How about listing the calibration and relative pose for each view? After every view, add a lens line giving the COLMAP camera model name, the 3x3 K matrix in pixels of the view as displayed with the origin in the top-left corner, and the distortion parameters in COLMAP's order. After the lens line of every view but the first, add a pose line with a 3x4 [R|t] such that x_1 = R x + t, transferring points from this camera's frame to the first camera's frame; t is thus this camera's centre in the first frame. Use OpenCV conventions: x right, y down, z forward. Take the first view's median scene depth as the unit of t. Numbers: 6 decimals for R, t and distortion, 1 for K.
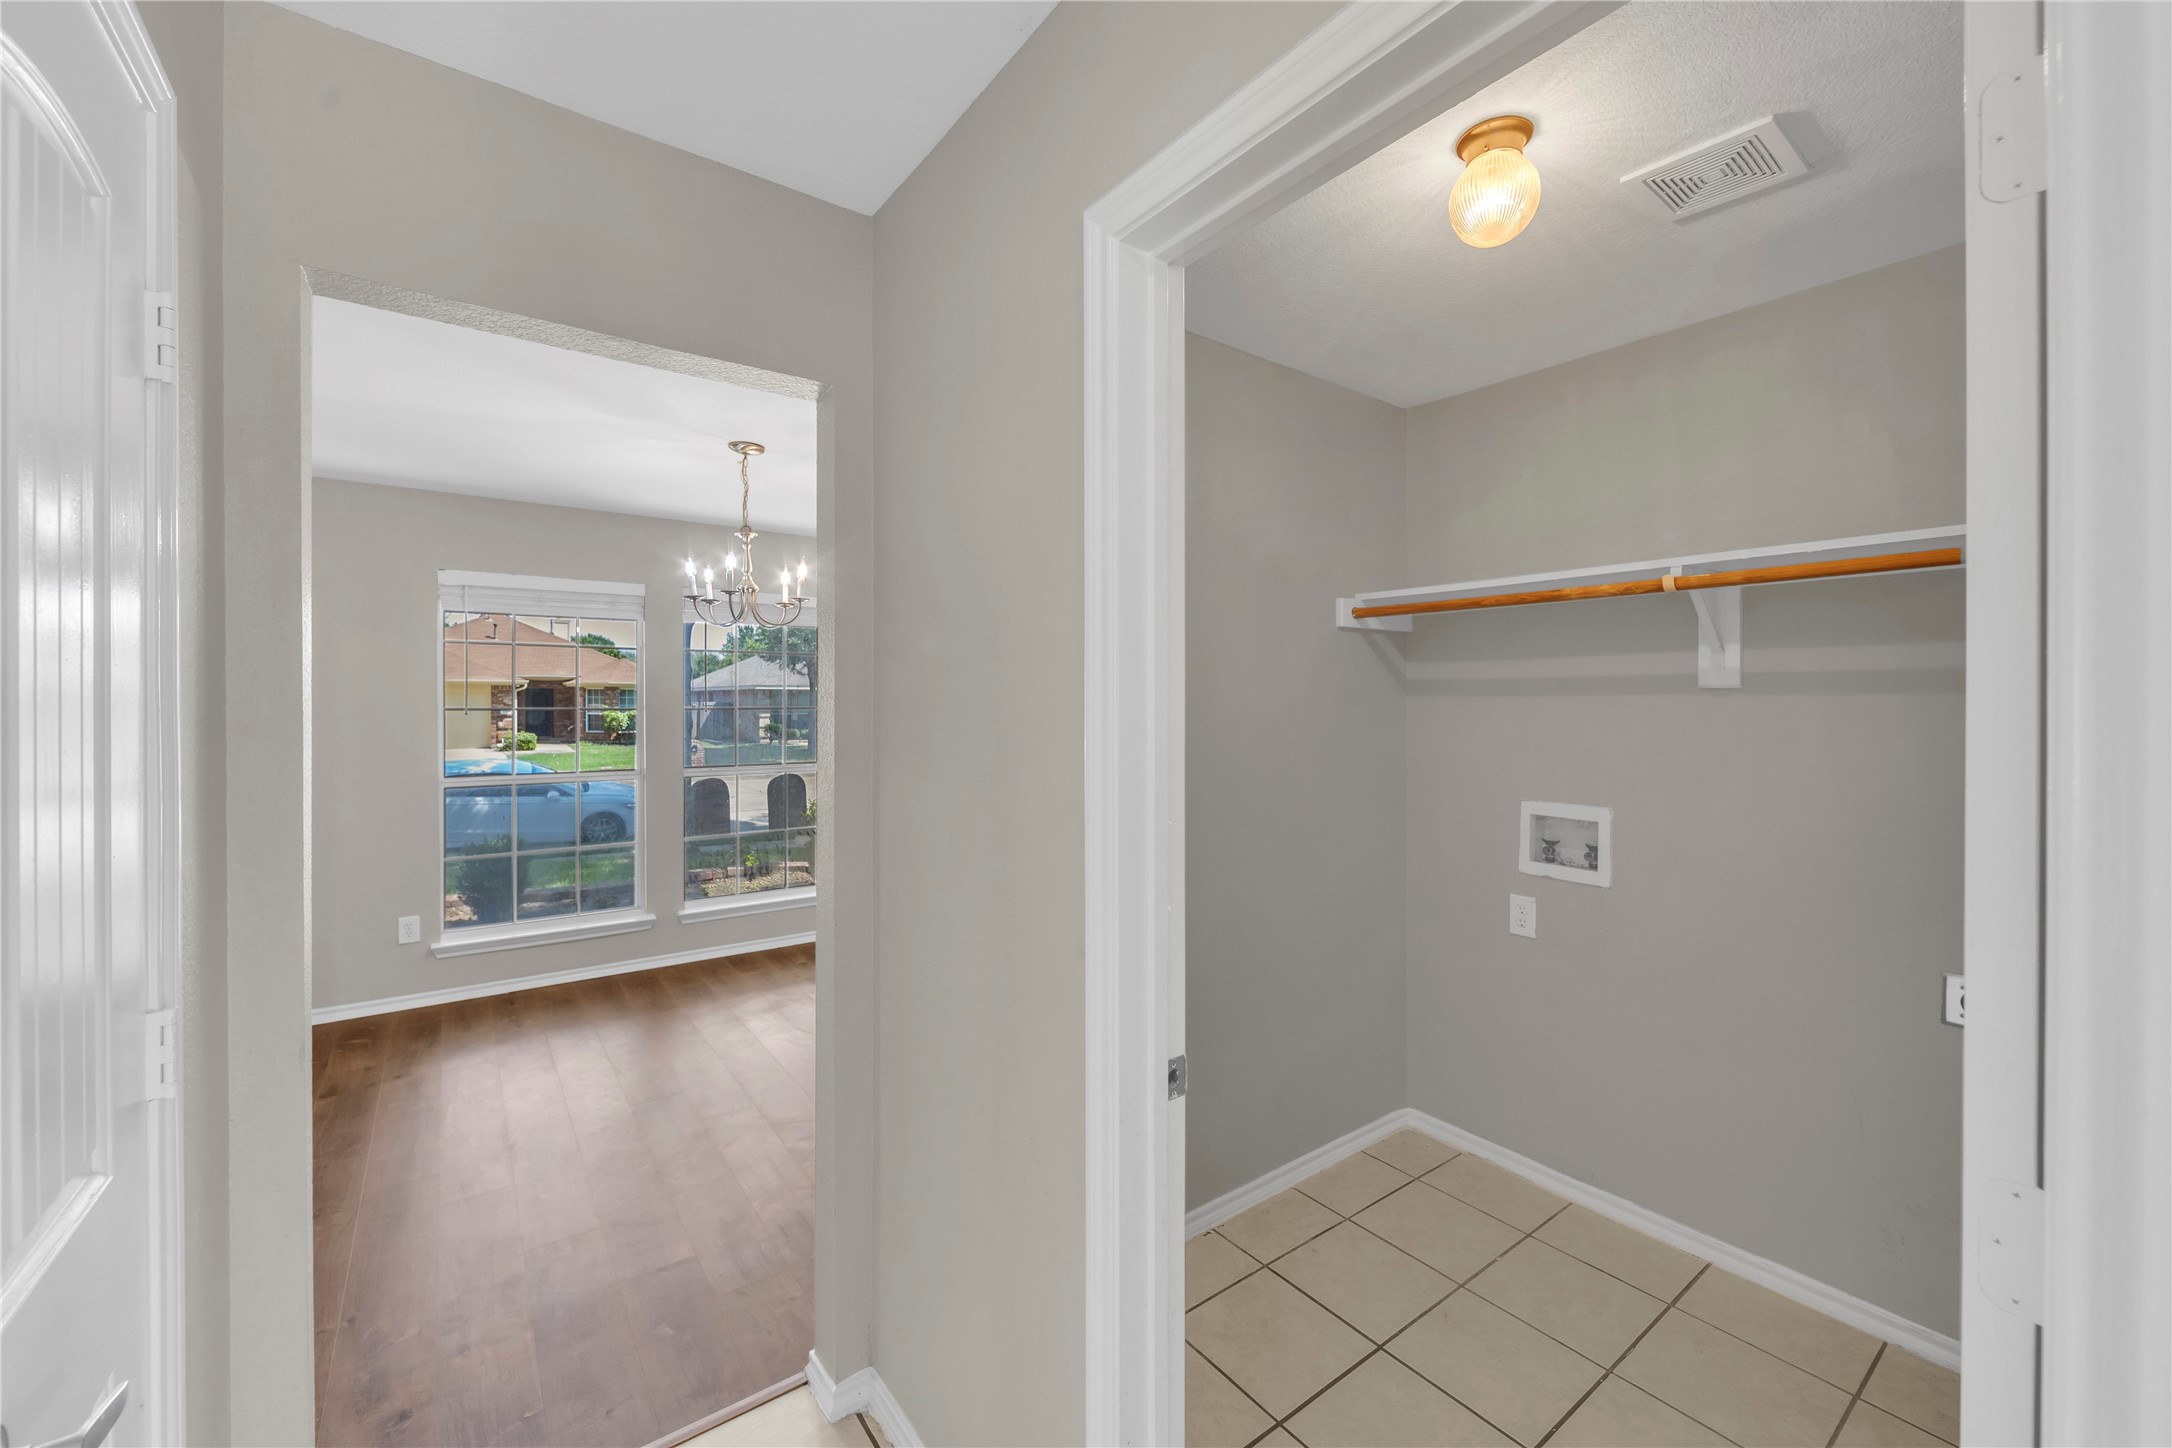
lens RADIAL K [[848.2, 0, 1078.3], [0, 848.2, 708.7], [0, 0, 1]] dist [0.001898, -0.000476]
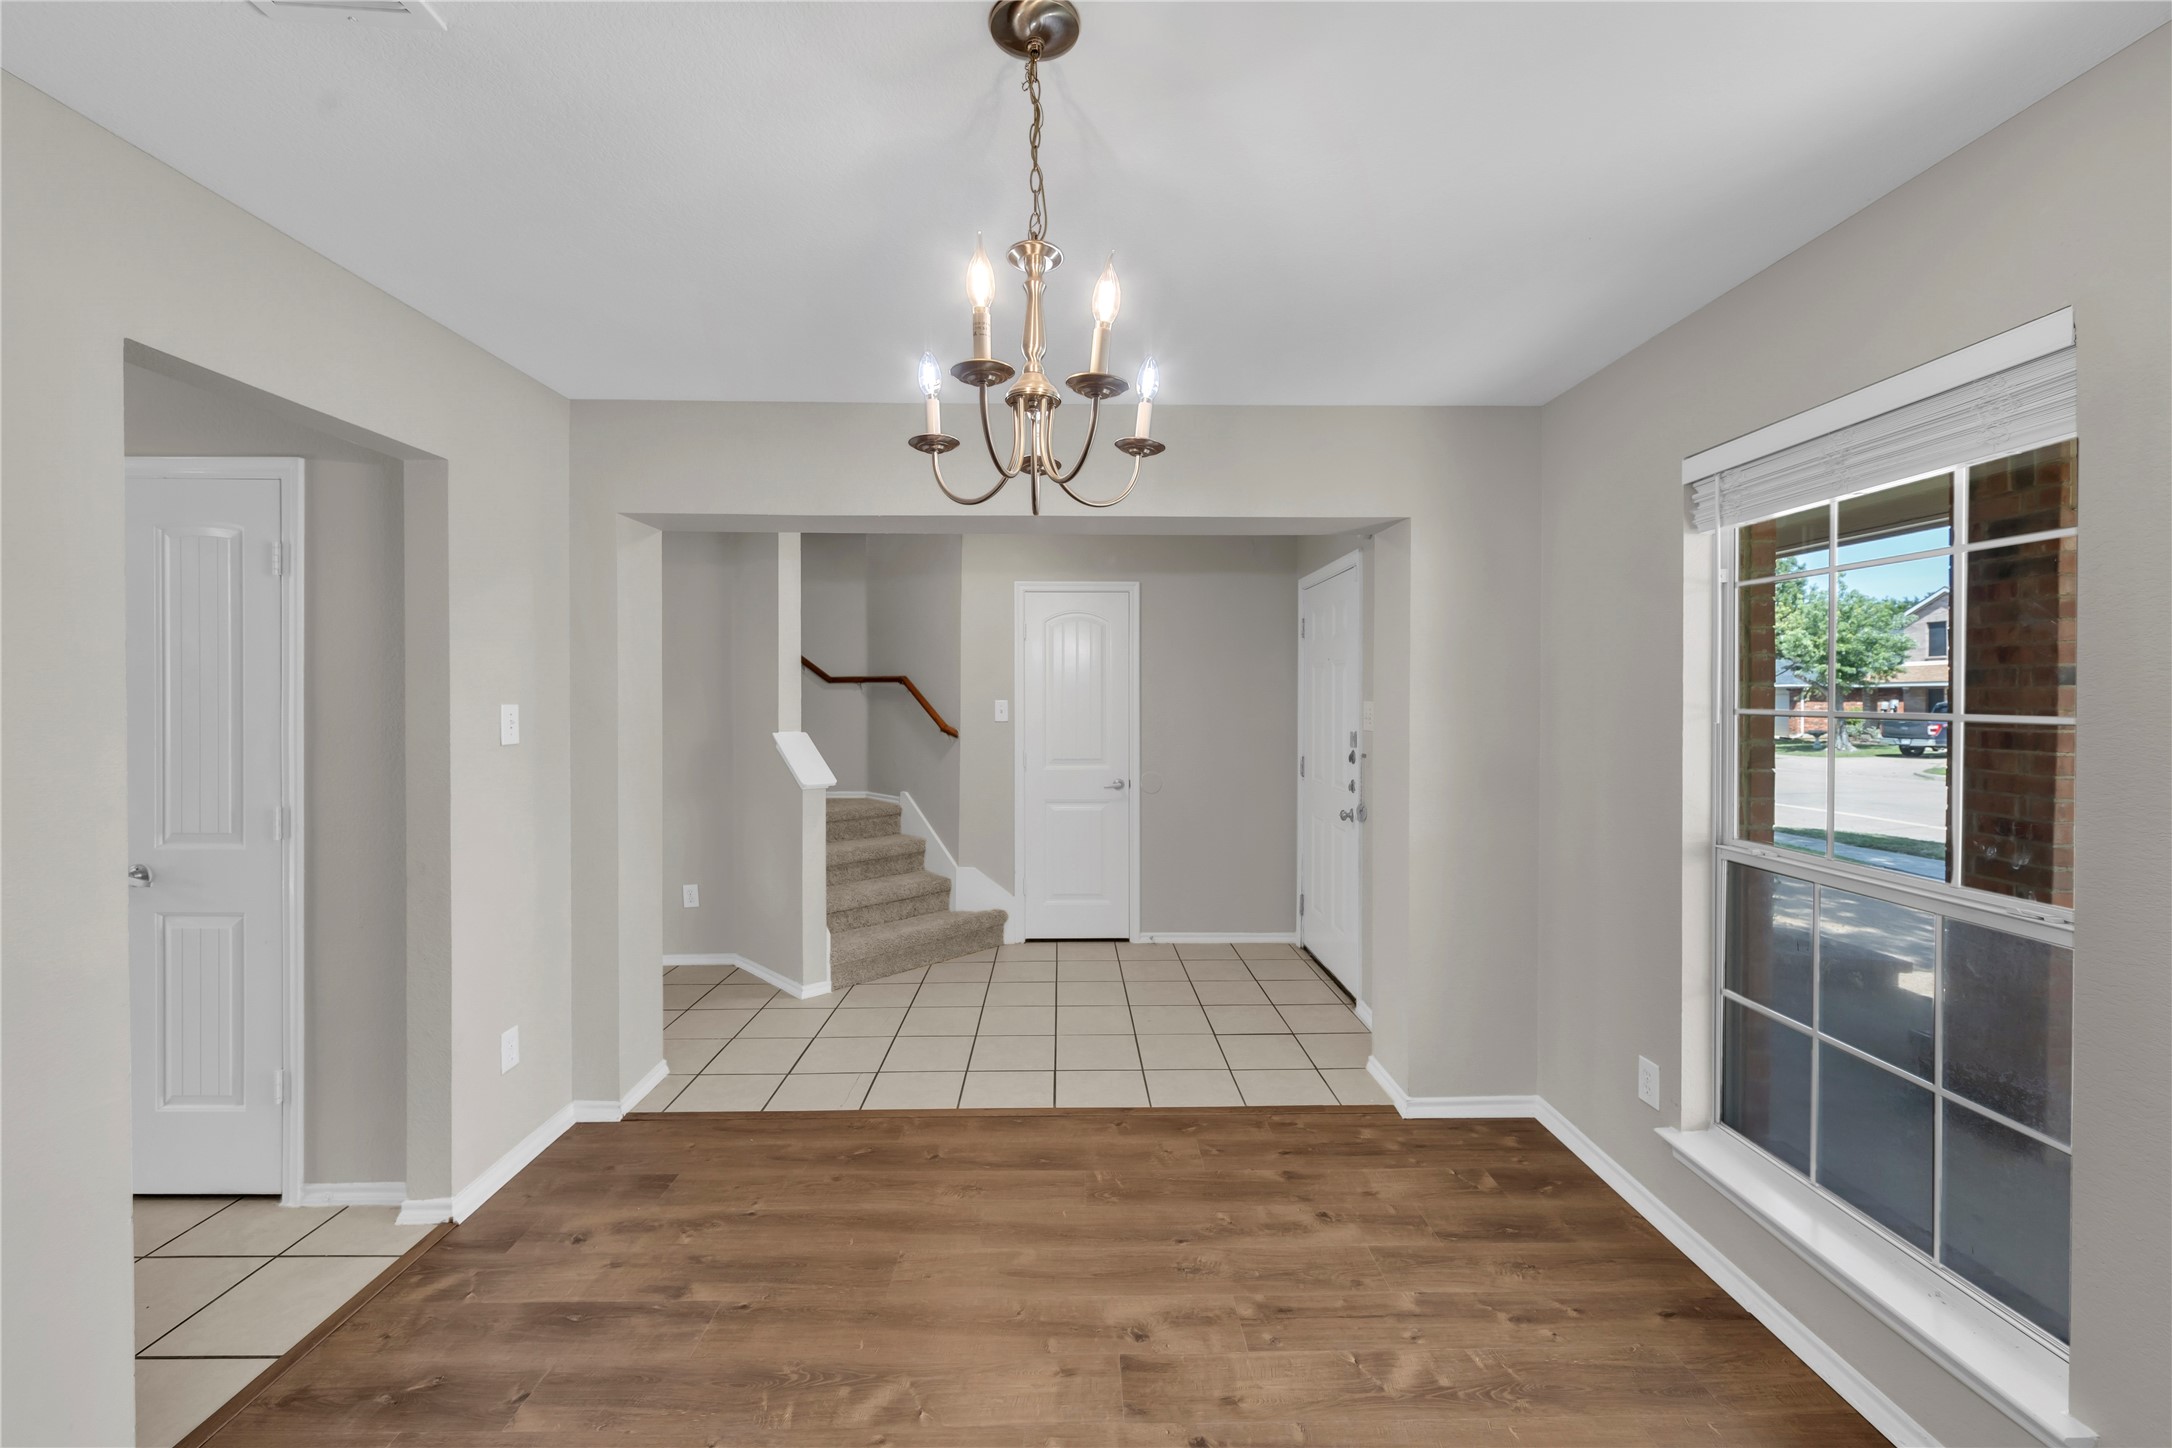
lens RADIAL K [[856.1, 0, 1084.4], [0, 856.1, 705.4], [0, 0, 1]] dist [-0.000005, -0.000944]
pose [[-0.573191, 0.012984, -0.819319, -0.039817], [-0.004104, 0.999816, 0.018715, -0.006551], [0.819412, 0.014089, -0.573032, 0.542118]]
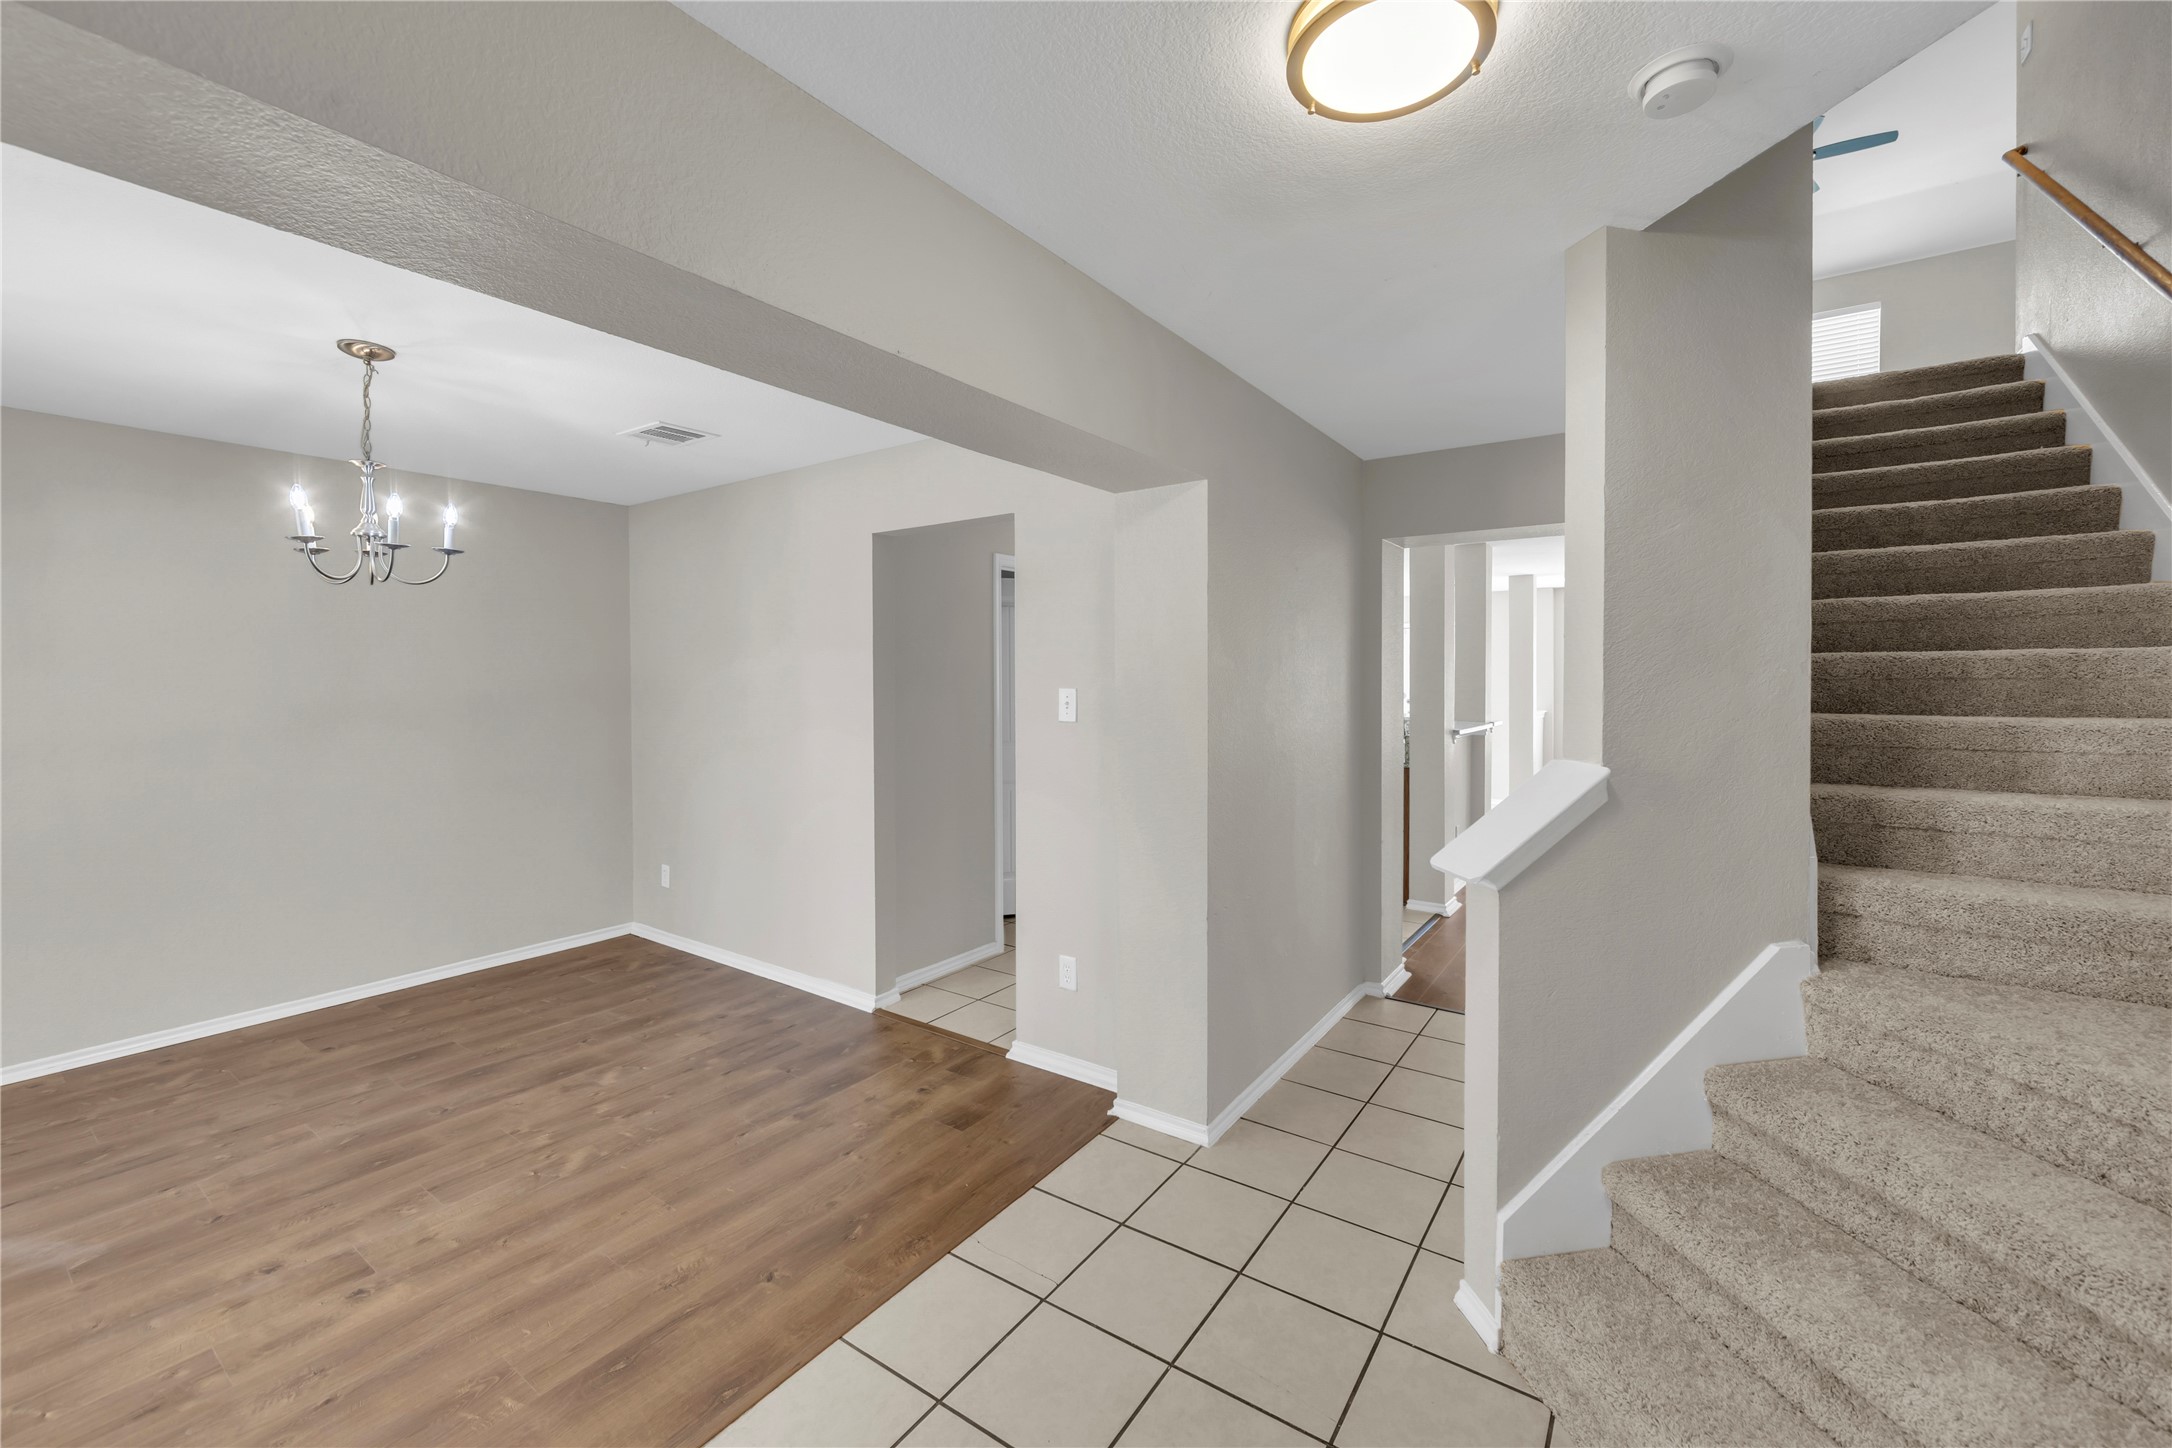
lens RADIAL K [[856.1, 0, 1104.5], [0, 856.1, 683.5], [0, 0, 1]] dist [-0.000005, -0.000944]
pose [[-0.339608, -0.001948, 0.940565, -0.594554], [0.009419, 0.999941, 0.005472, -0.003927], [-0.940520, 0.010718, -0.339569, 0.277239]]
